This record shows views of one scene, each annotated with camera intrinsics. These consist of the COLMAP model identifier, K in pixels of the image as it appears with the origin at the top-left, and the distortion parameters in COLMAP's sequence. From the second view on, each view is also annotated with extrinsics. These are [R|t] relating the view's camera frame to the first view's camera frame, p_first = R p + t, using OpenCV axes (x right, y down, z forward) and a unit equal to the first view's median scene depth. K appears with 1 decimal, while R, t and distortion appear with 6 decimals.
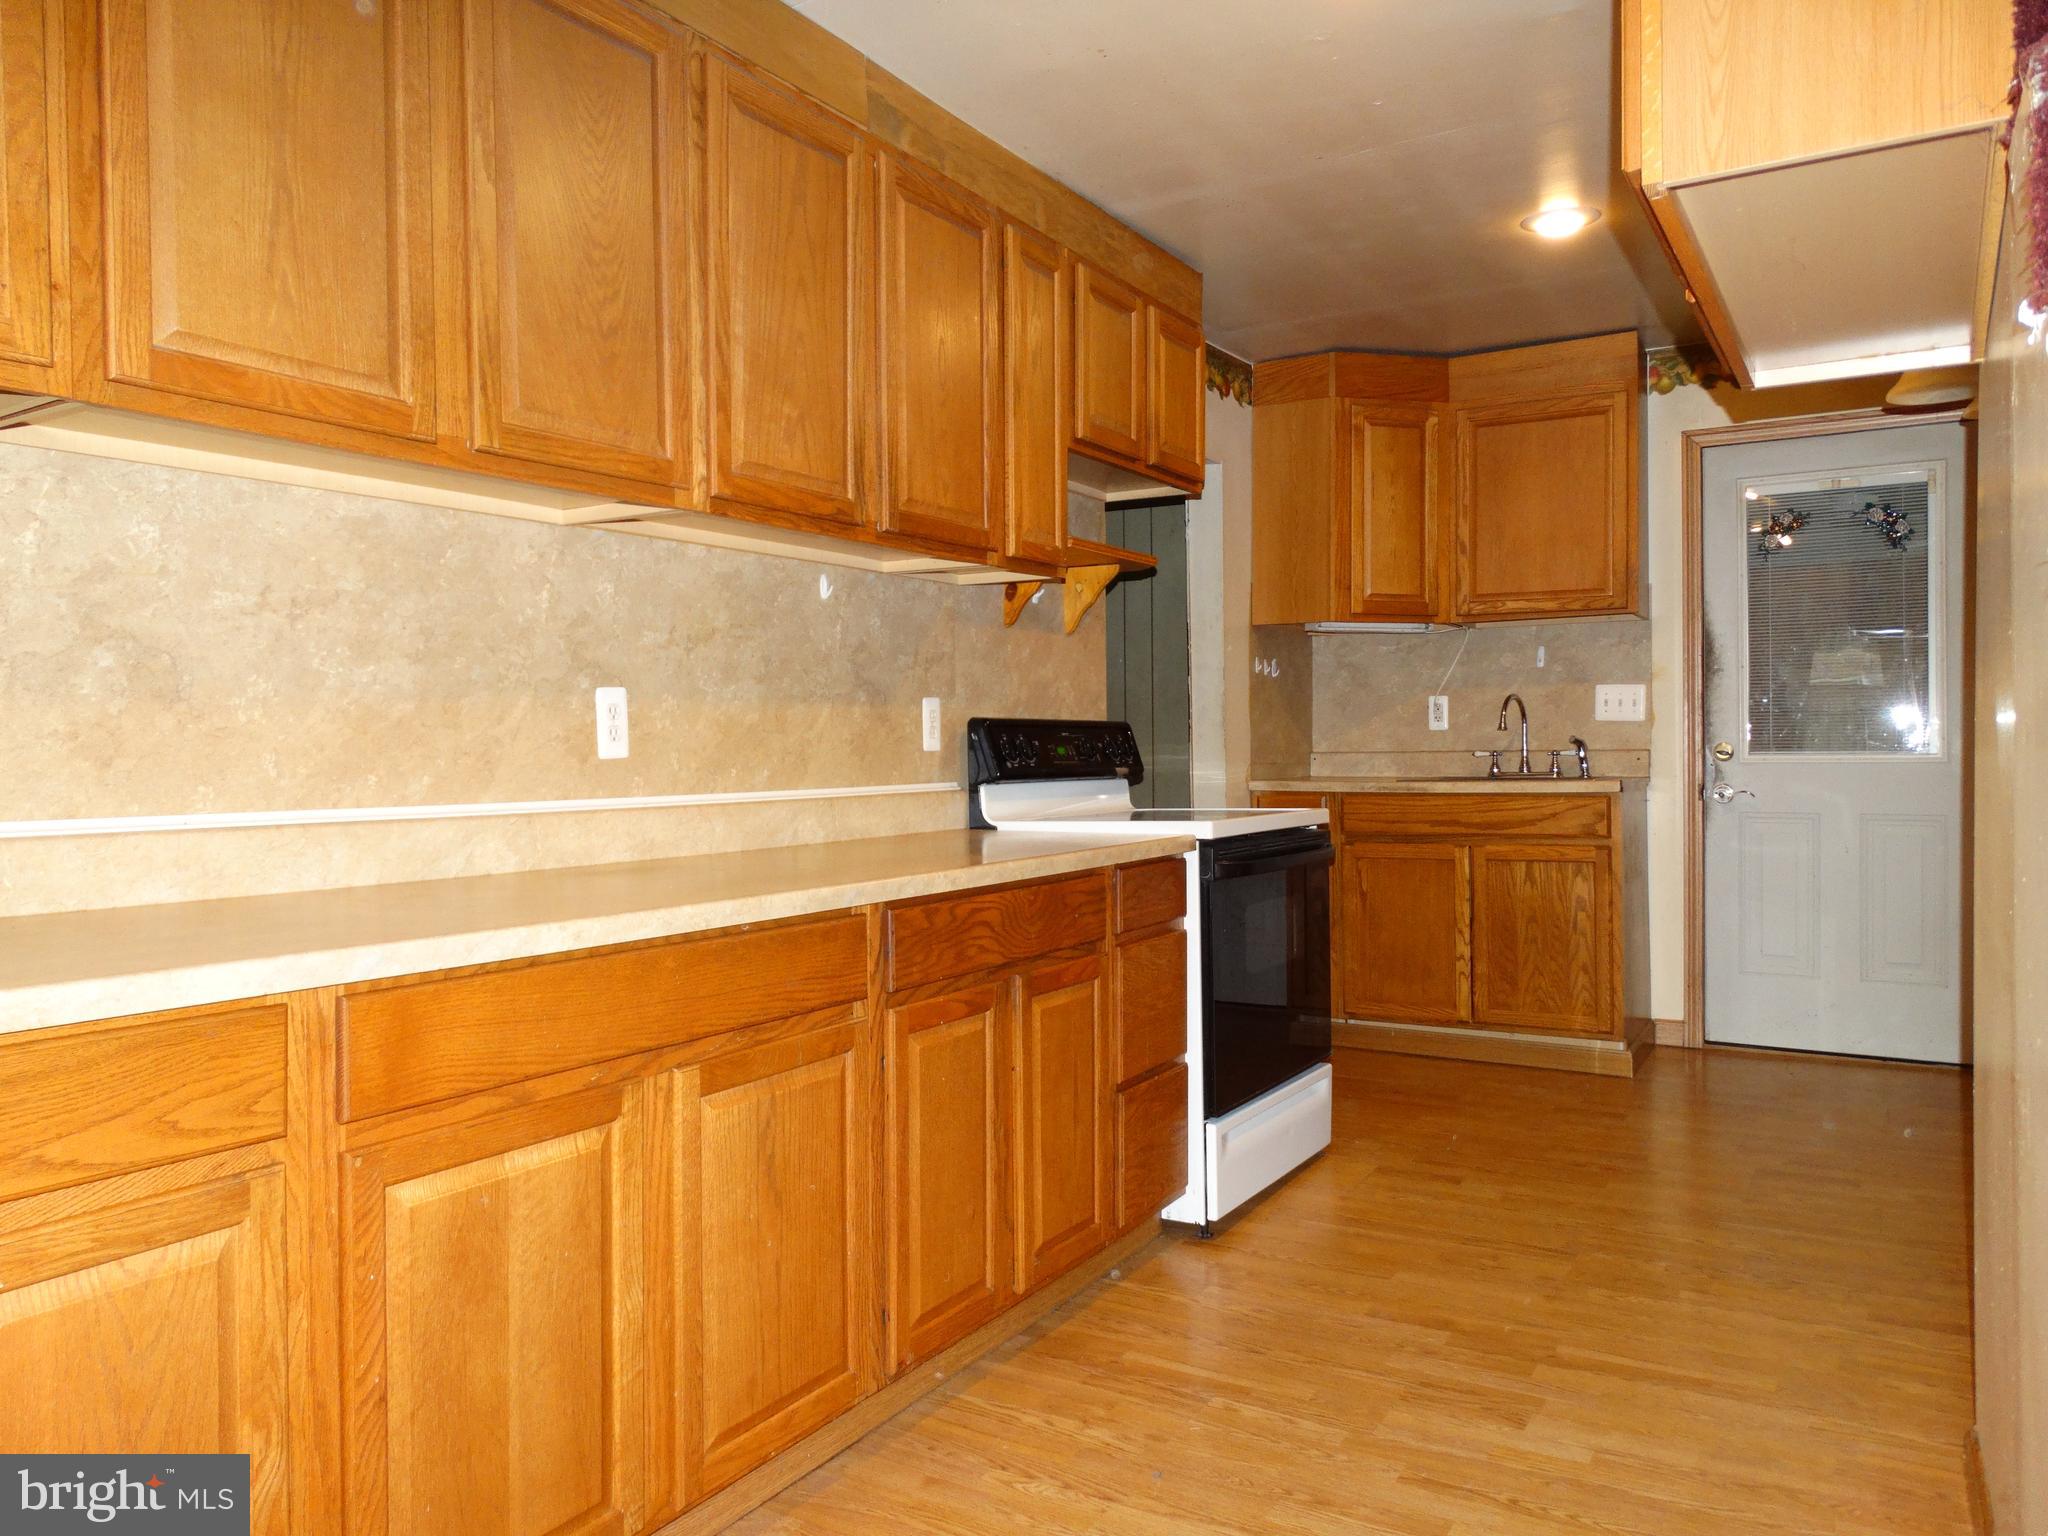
lens RADIAL K [[1460.6, 0, 1028.6], [0, 1460.6, 750.0], [0, 0, 1]] dist [0.001507, 0.003768]
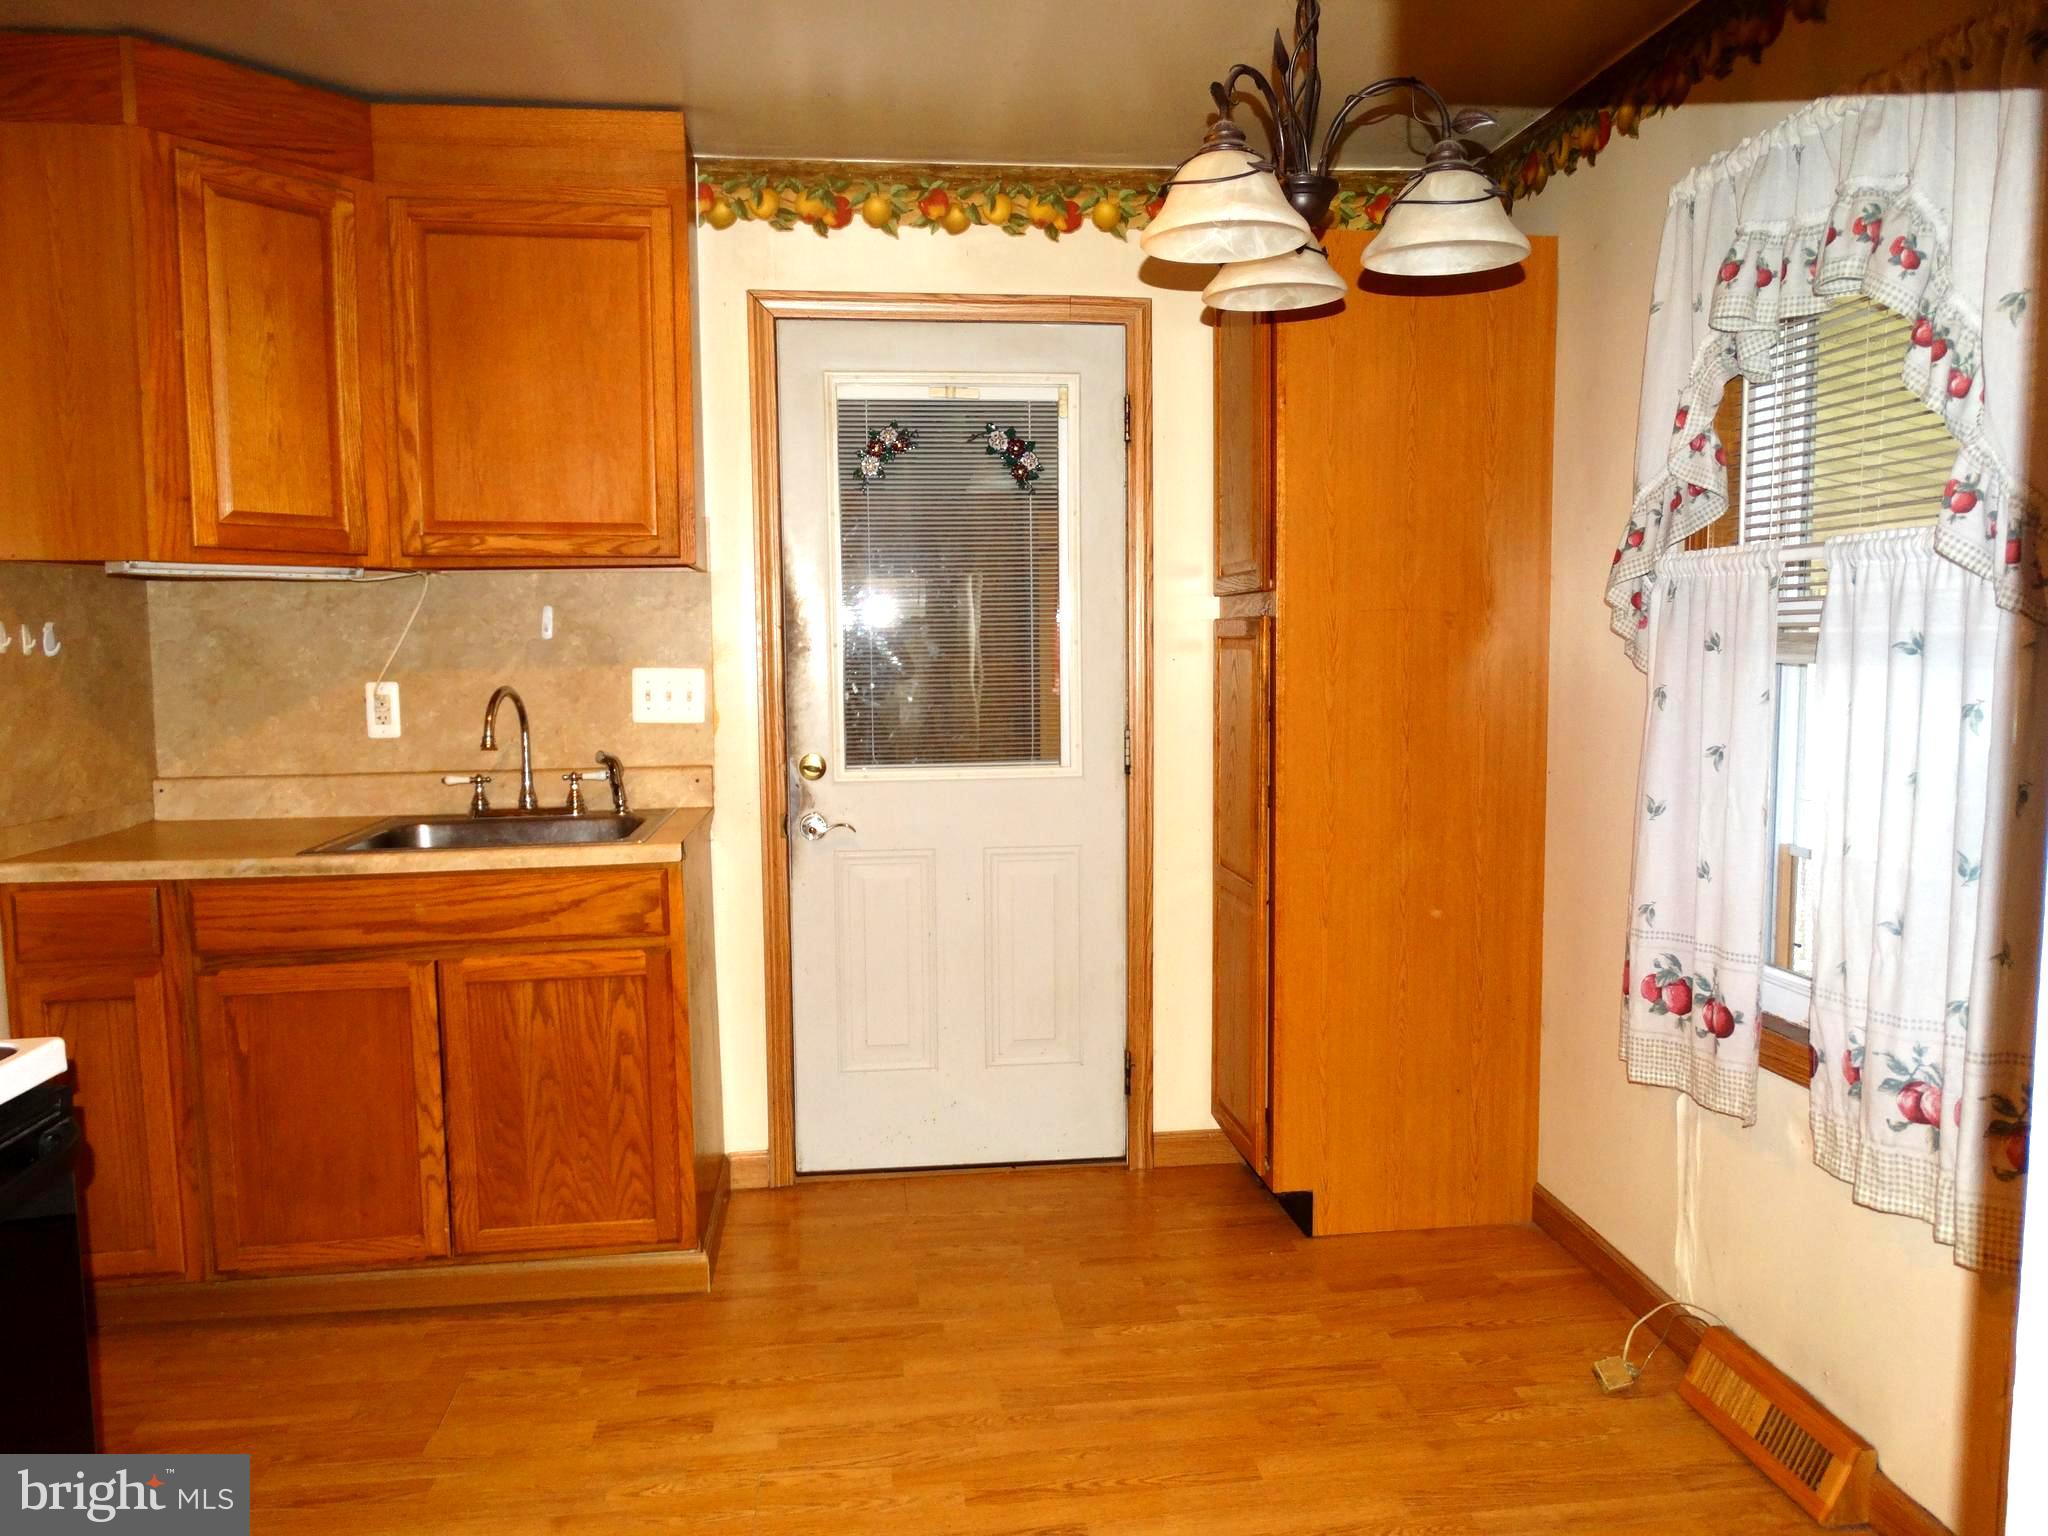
lens RADIAL K [[1460.6, 0, 1045.4], [0, 1460.6, 756.6], [0, 0, 1]] dist [0.001507, 0.003768]
pose [[0.787797, -0.052669, 0.613679, 0.133837], [0.005326, 0.996883, 0.078719, -0.057445], [-0.615912, -0.058746, 0.785622, 0.379652]]
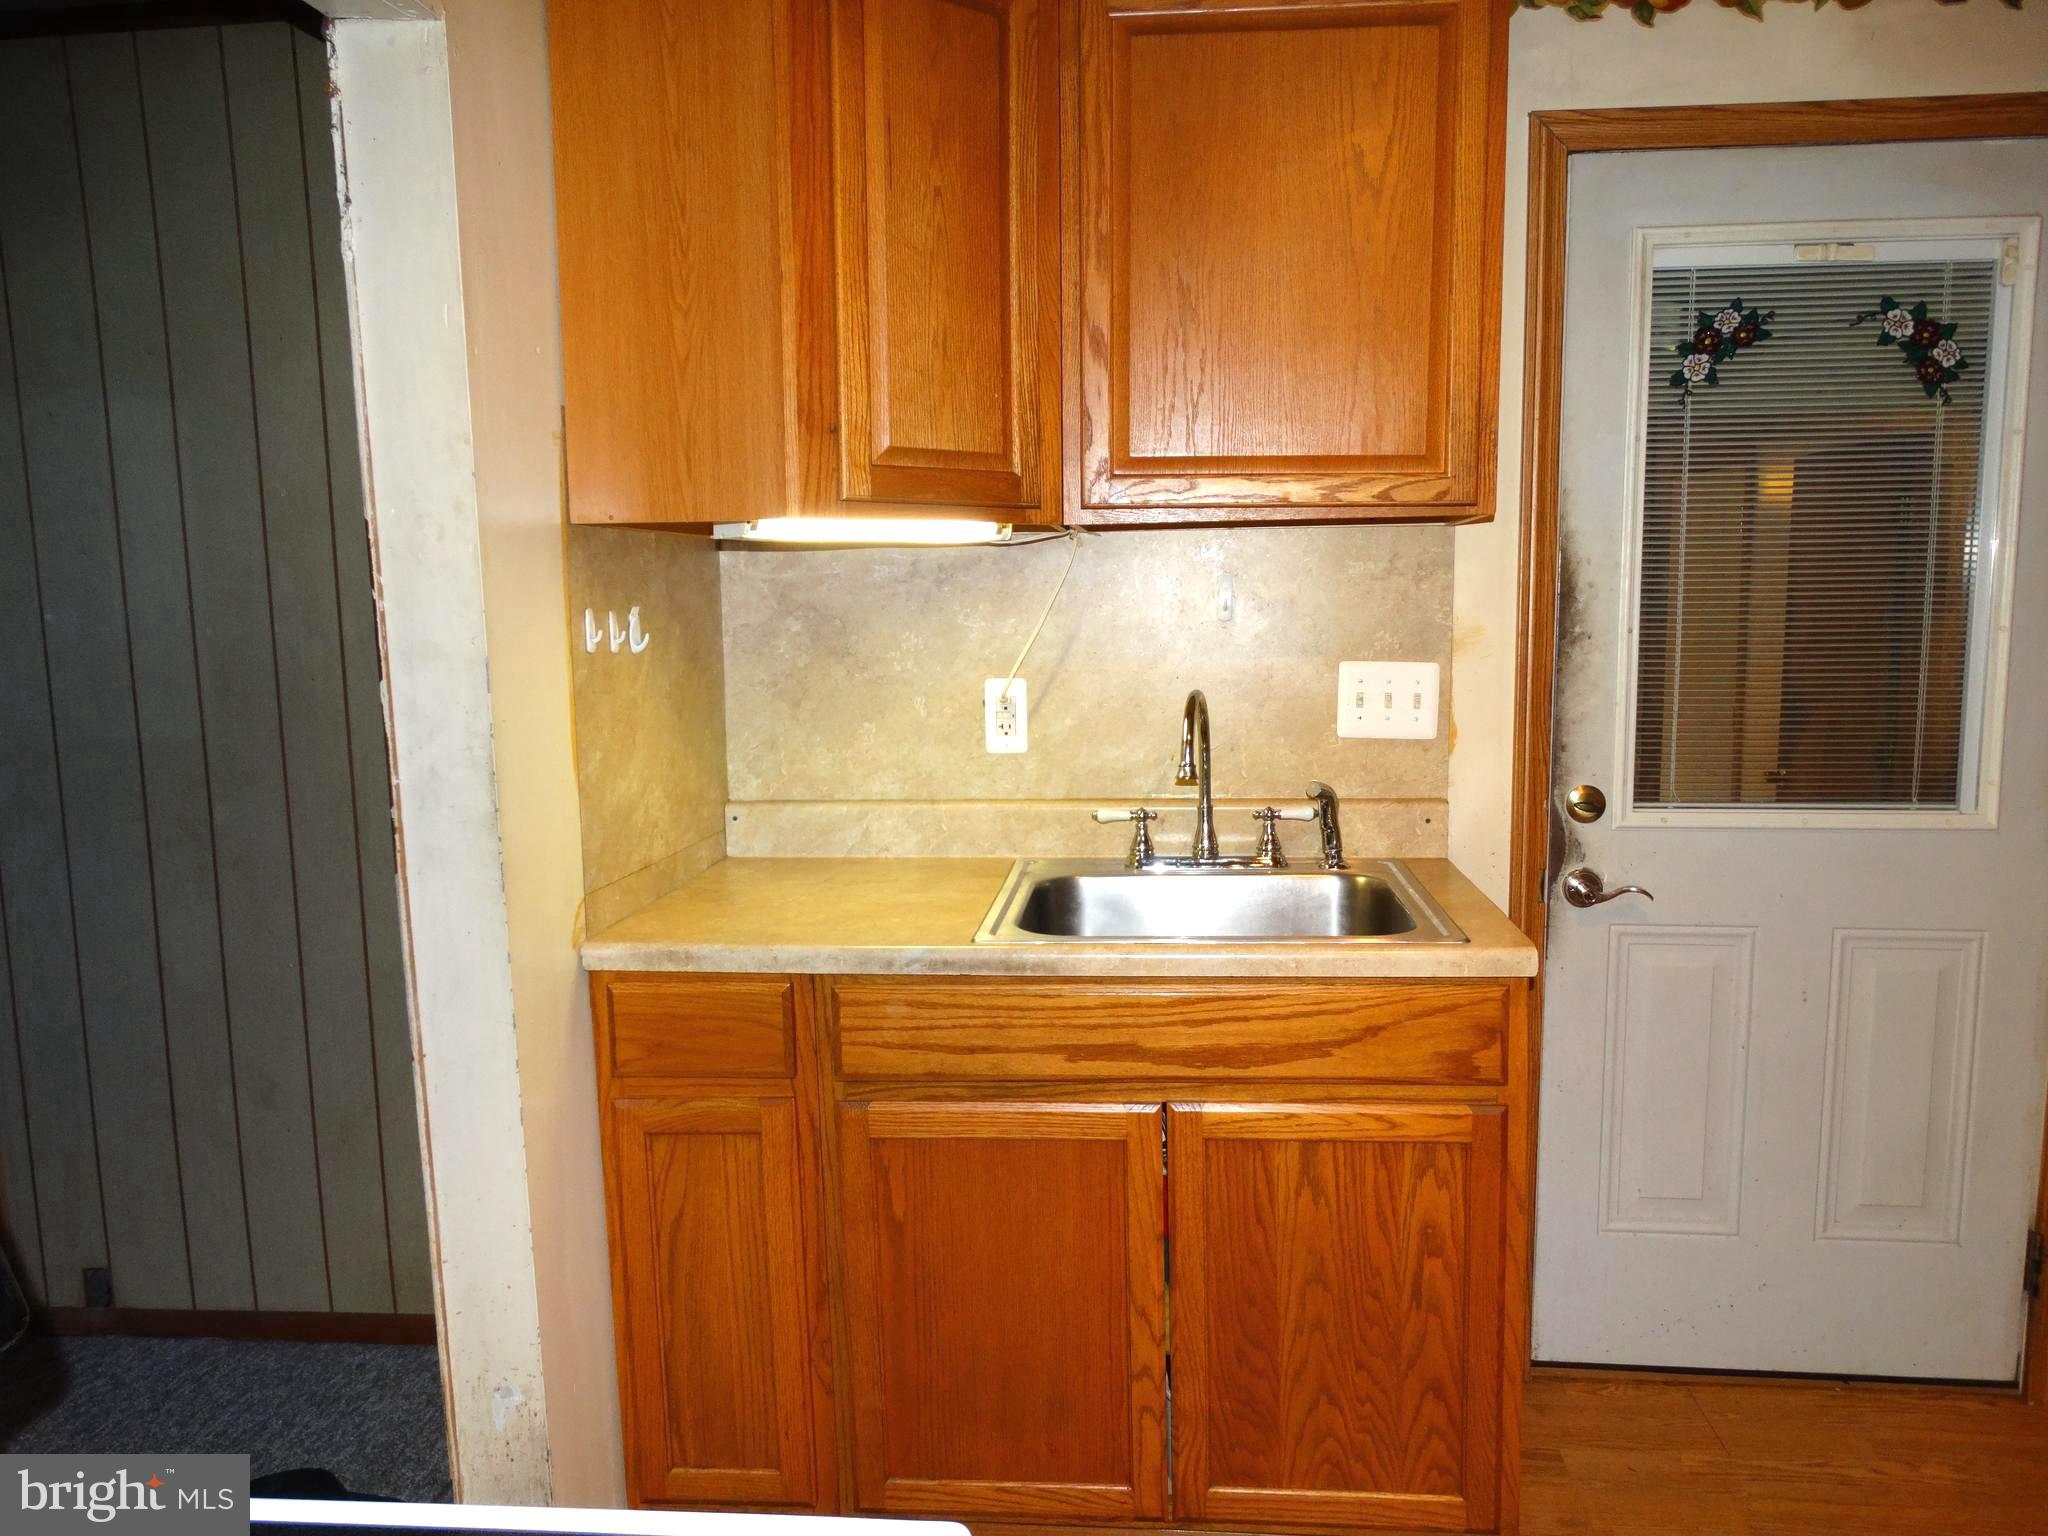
lens RADIAL K [[1460.6, 0, 1064.0], [0, 1460.6, 764.9], [0, 0, 1]] dist [0.001507, 0.003768]
pose [[0.894613, -0.058755, 0.442963, 0.101791], [0.005938, 0.992793, 0.119693, -0.070757], [-0.446803, -0.104449, 0.888514, 0.637049]]
